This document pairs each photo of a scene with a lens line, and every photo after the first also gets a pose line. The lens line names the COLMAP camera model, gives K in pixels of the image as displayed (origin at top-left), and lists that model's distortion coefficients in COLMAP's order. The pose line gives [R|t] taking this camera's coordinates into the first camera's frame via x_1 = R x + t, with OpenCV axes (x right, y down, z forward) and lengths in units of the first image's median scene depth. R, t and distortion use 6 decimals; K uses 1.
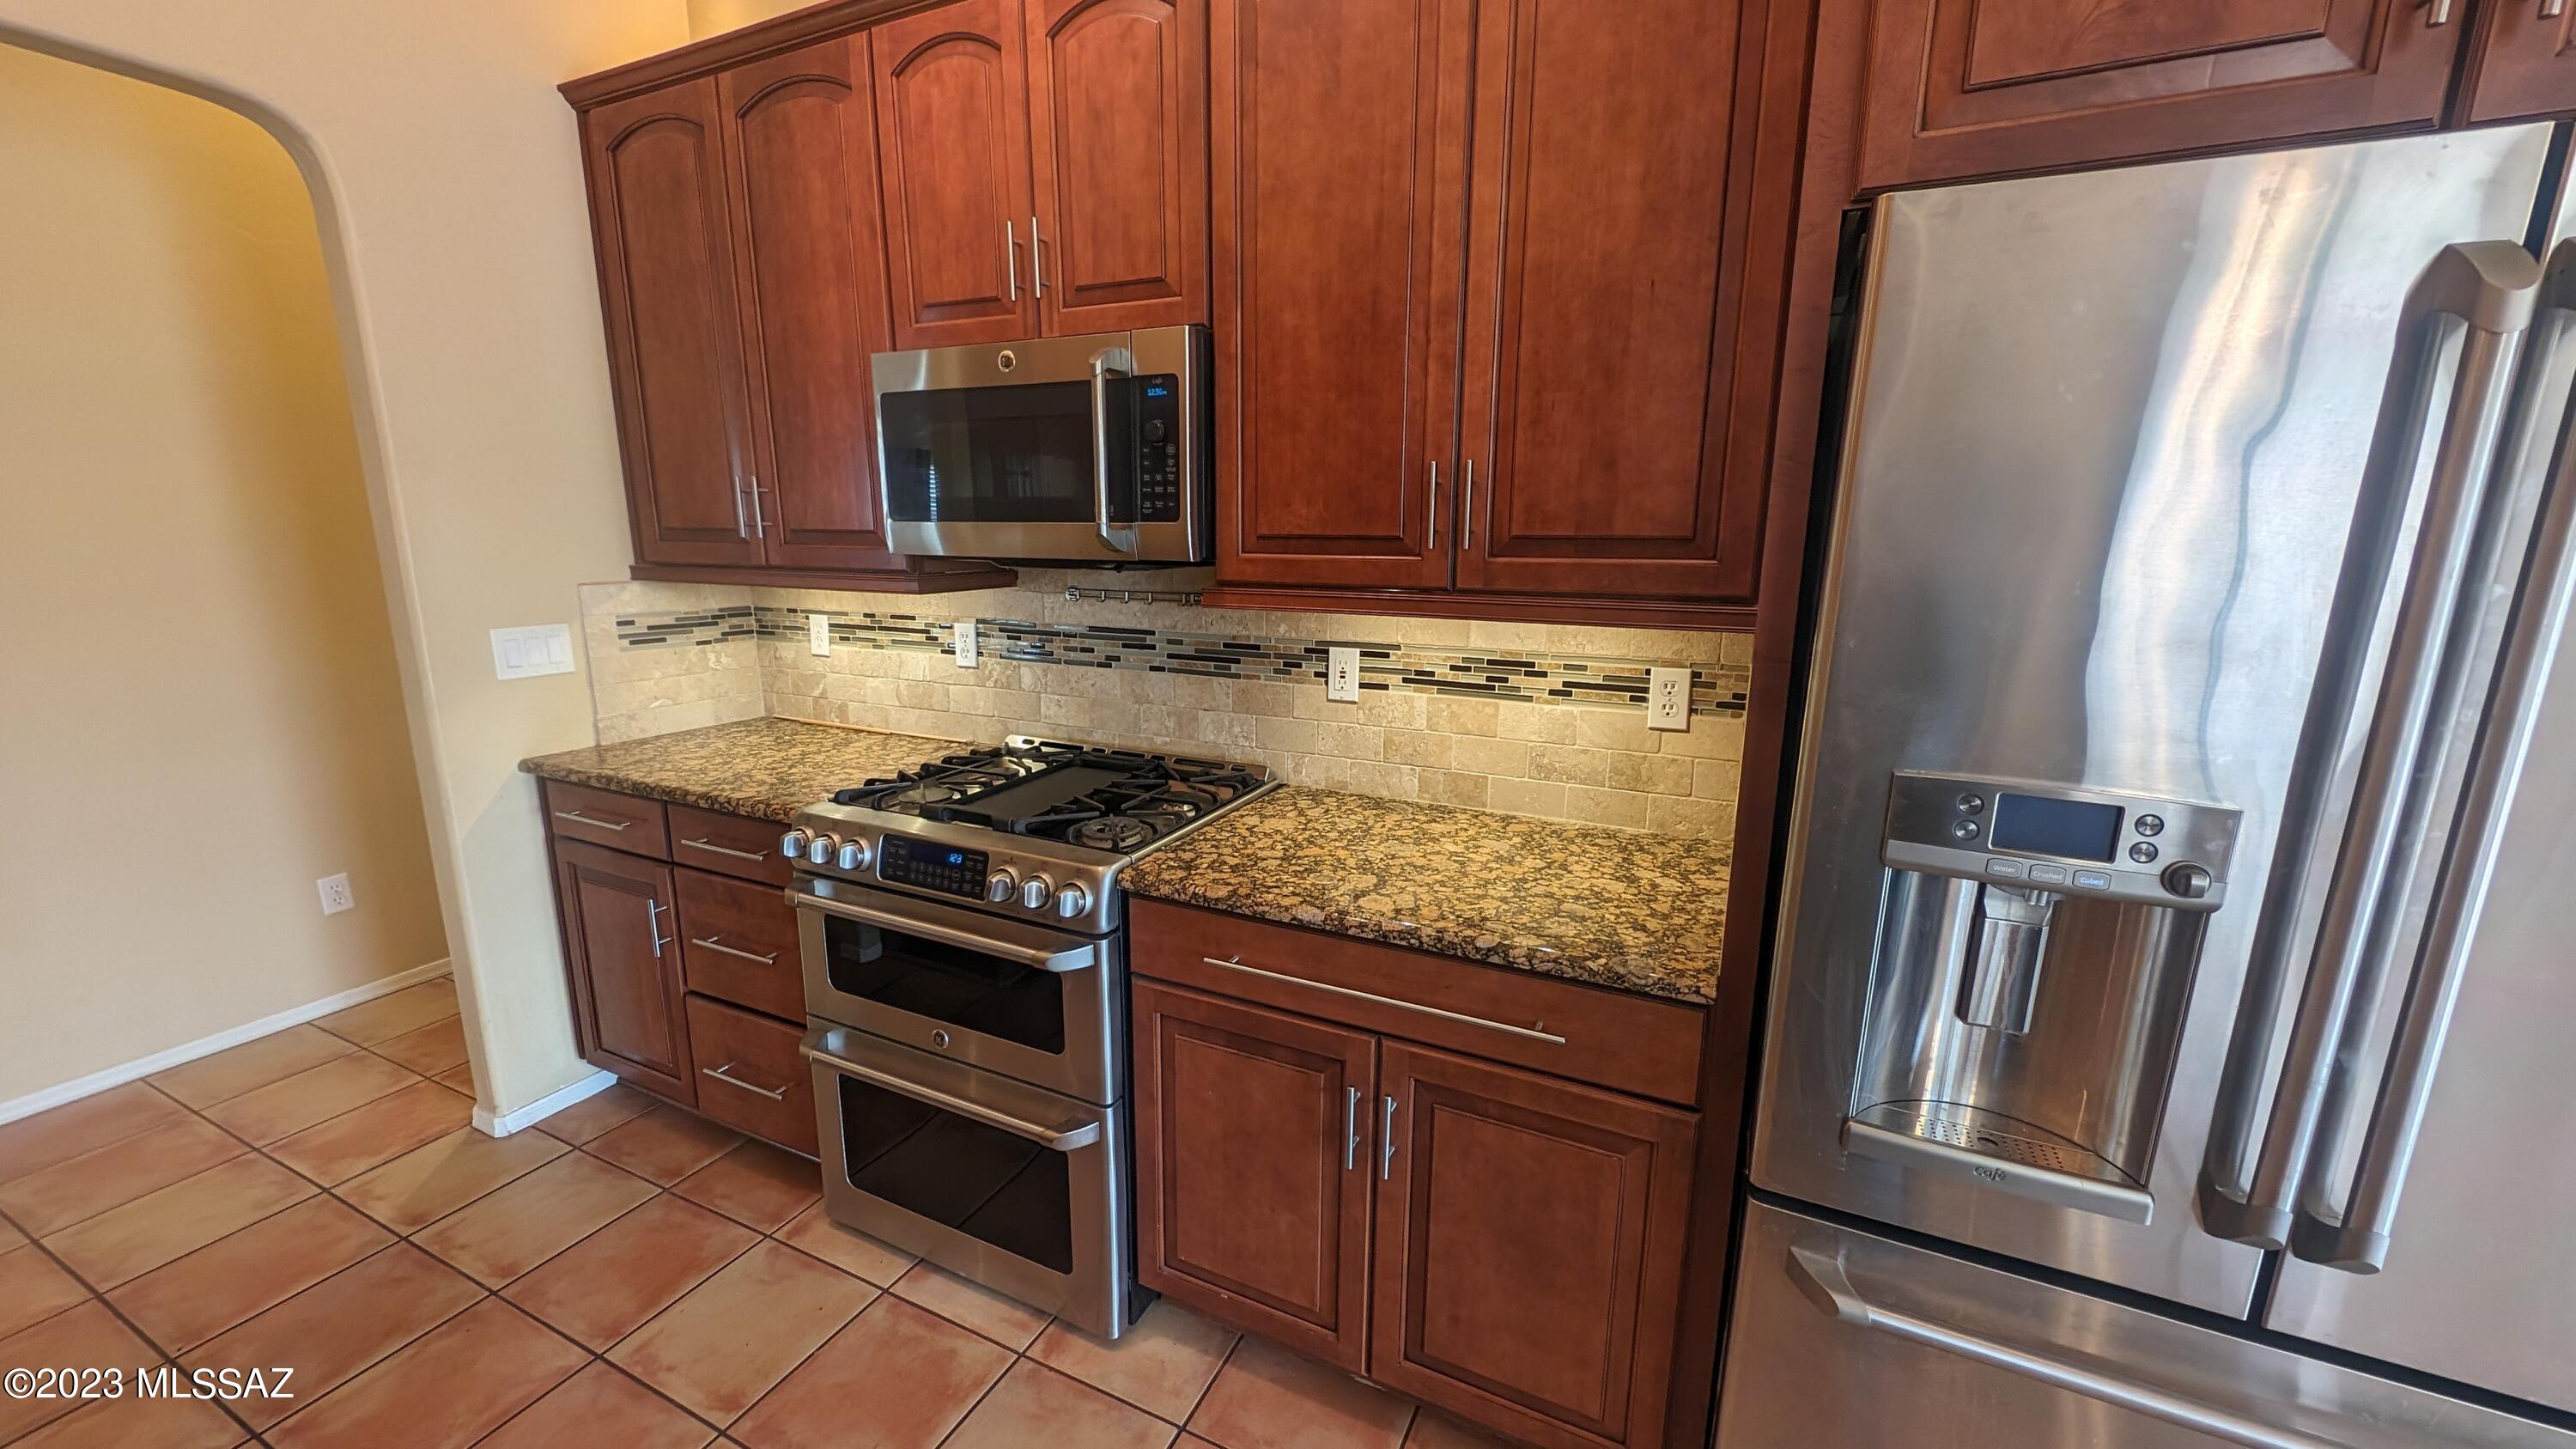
lens RADIAL K [[967.4, 0, 1284.6], [0, 967.4, 726.1], [0, 0, 1]] dist [0.019038, -0.010657]
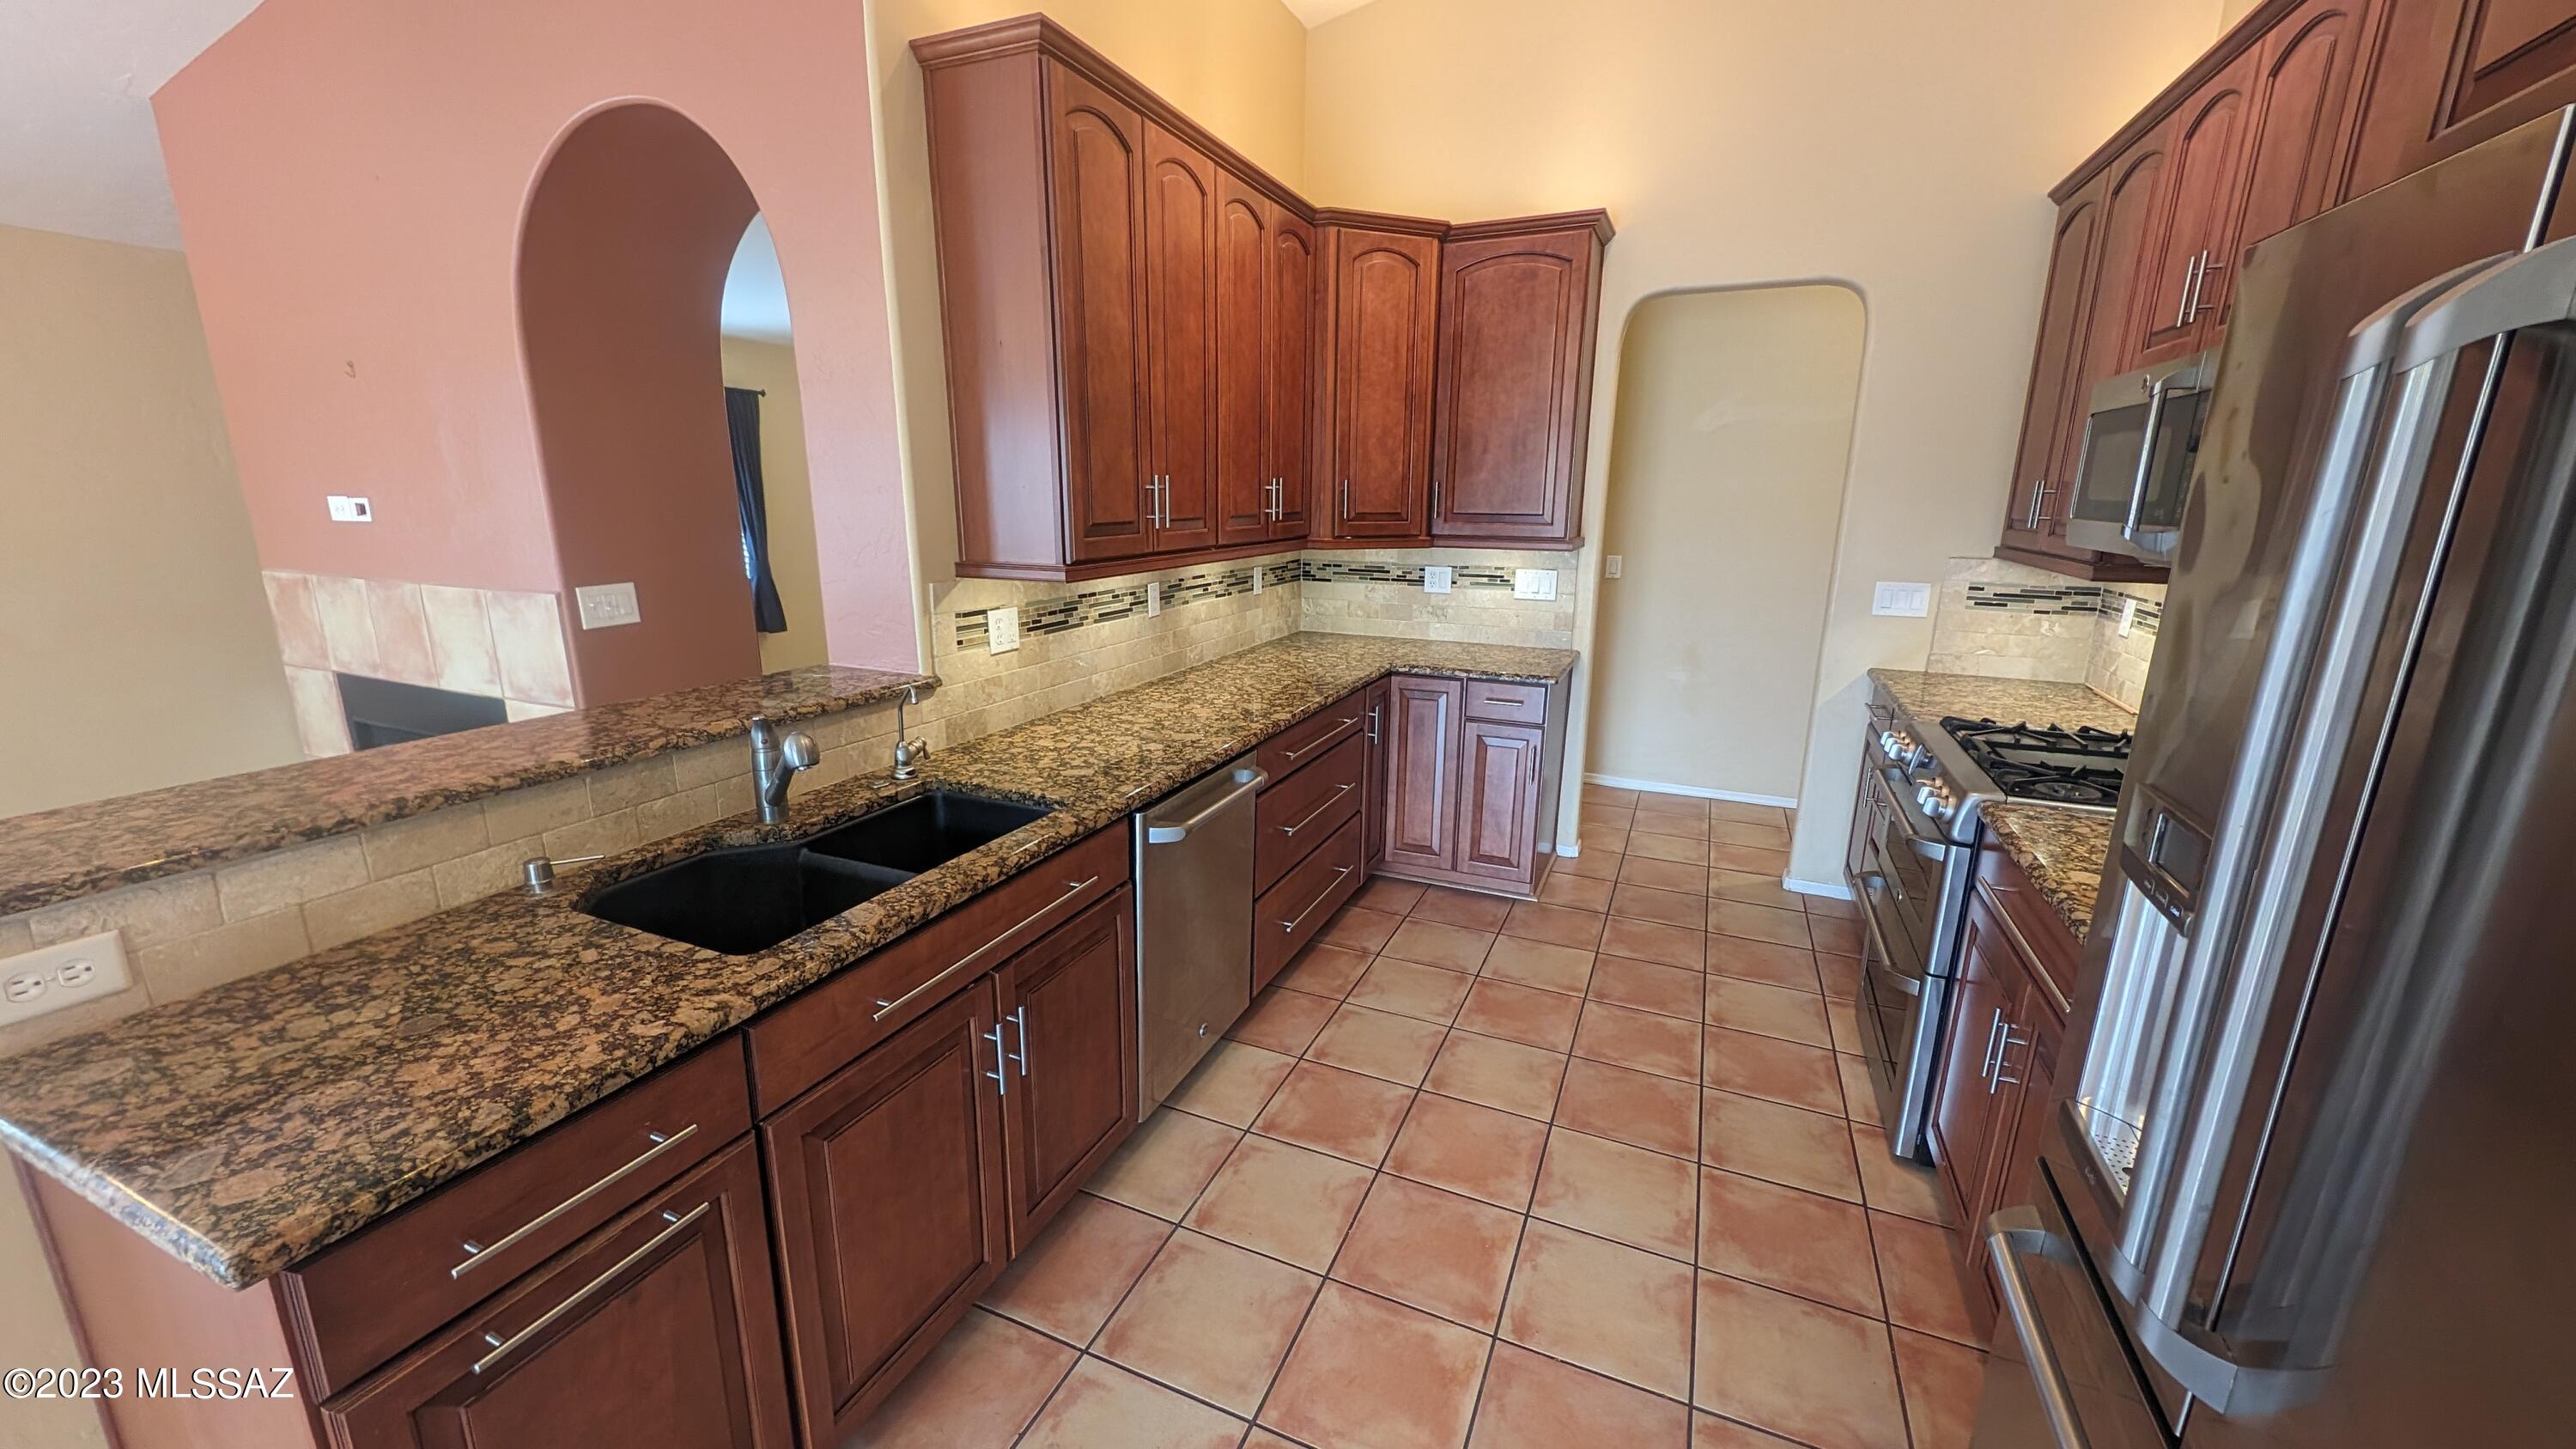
lens RADIAL K [[966.5, 0, 1284.5], [0, 966.5, 724.9], [0, 0, 1]] dist [0.018864, -0.009728]
pose [[0.035622, 0.232347, -0.971980, 0.801405], [-0.209960, 0.952631, 0.220027, -0.026512], [0.977061, 0.196239, 0.082718, -0.013215]]
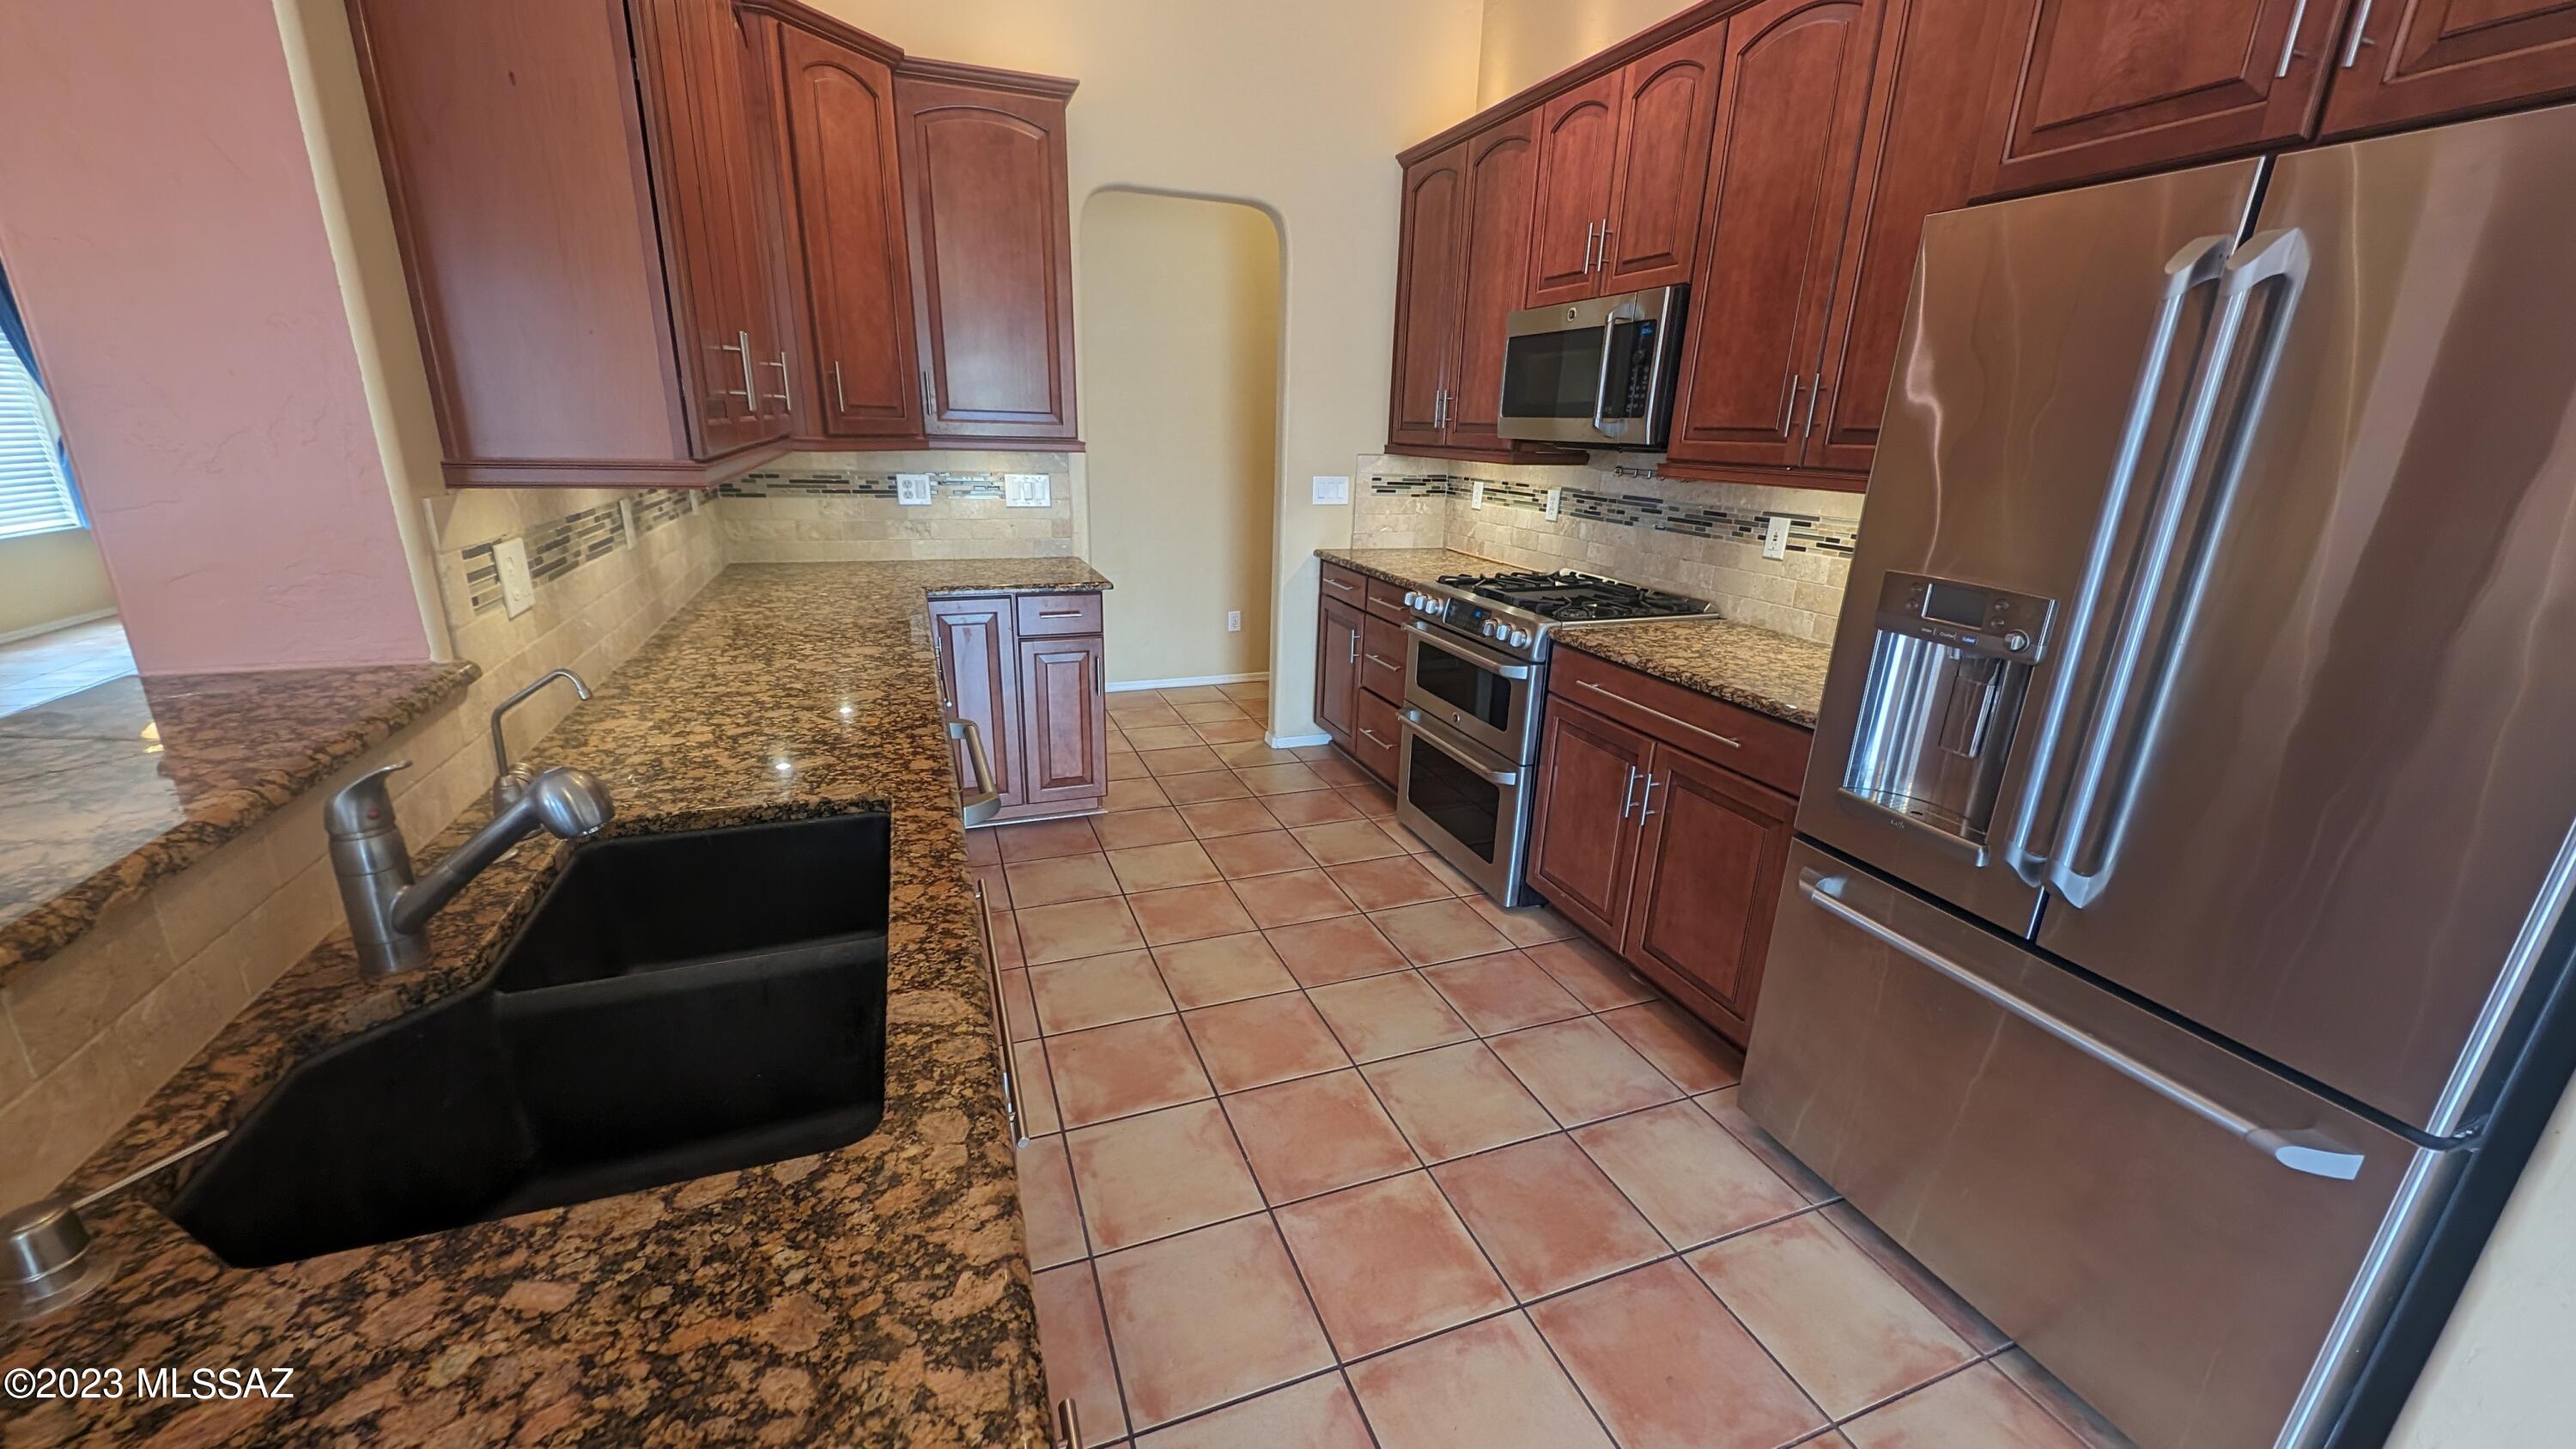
lens RADIAL K [[967.4, 0, 1284.6], [0, 967.4, 726.1], [0, 0, 1]] dist [0.019038, -0.010657]
pose [[0.725140, 0.220171, -0.652455, 0.505879], [-0.162202, 0.975459, 0.148897, 0.111463], [0.669225, -0.002141, 0.743056, -0.456594]]
